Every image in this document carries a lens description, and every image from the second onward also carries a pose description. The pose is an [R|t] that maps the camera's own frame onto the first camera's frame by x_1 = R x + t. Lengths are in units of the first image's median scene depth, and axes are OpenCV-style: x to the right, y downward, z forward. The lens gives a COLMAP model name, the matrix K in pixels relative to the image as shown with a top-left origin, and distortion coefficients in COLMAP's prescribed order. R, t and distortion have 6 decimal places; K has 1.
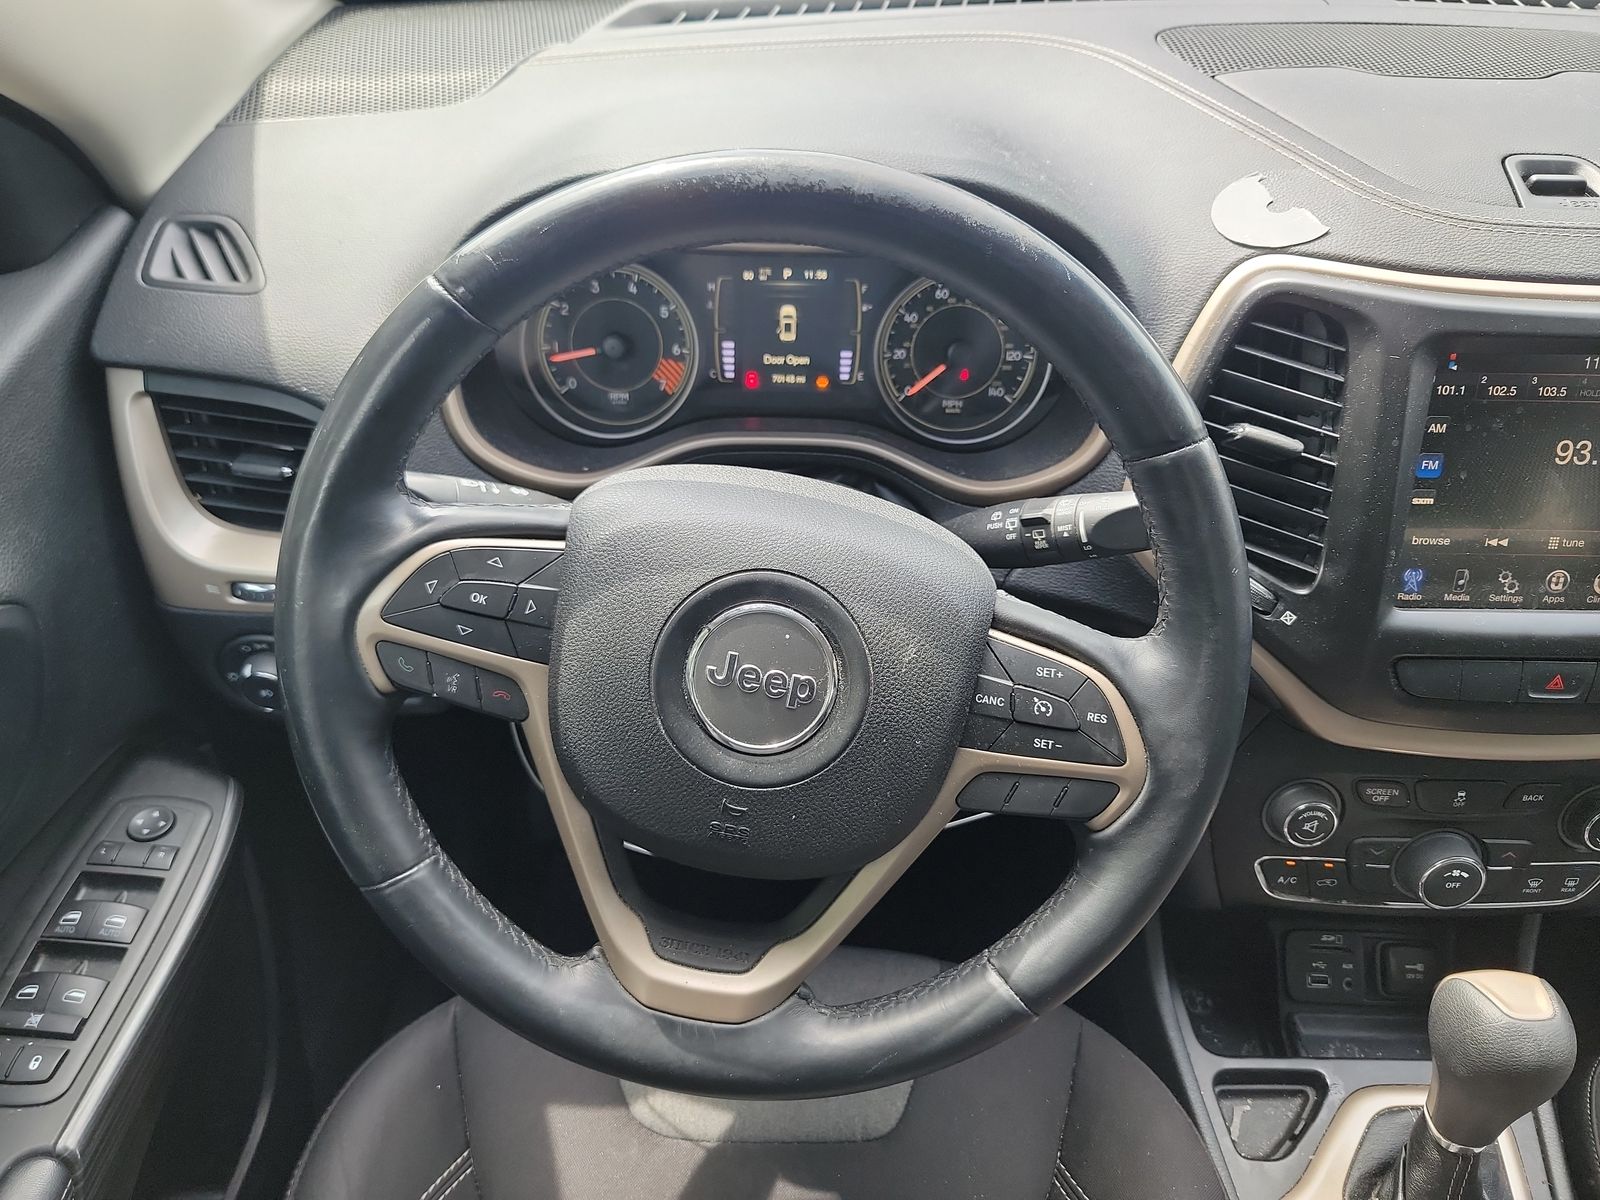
lens RADIAL K [[1122.6, 0, 780.1], [0, 1122.6, 595.3], [0, 0, 1]] dist [0.043975, -0.050600]
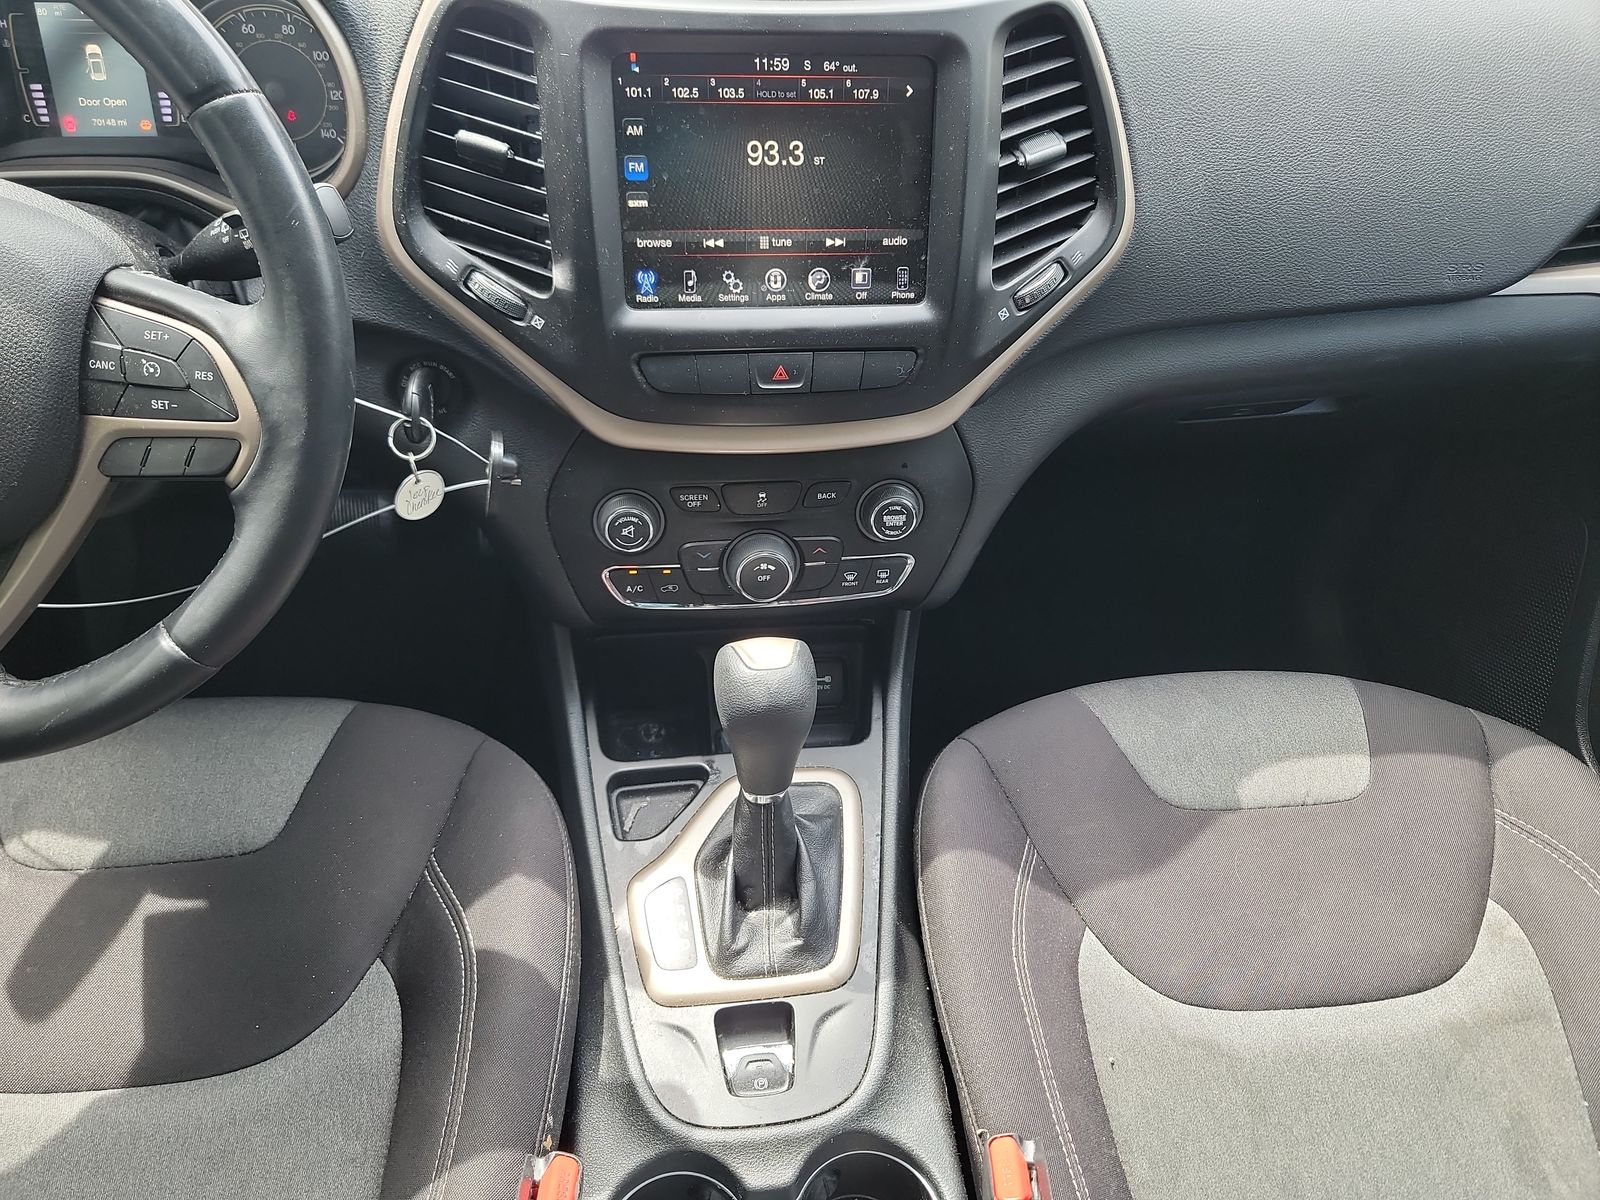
lens RADIAL K [[1122.6, 0, 780.1], [0, 1122.6, 595.3], [0, 0, 1]] dist [0.043975, -0.050600]
pose [[0.989248, -0.065256, 0.130884, 0.523530], [0.053135, 0.994148, 0.094058, 0.191231], [-0.136256, -0.086092, 0.986926, -0.117757]]
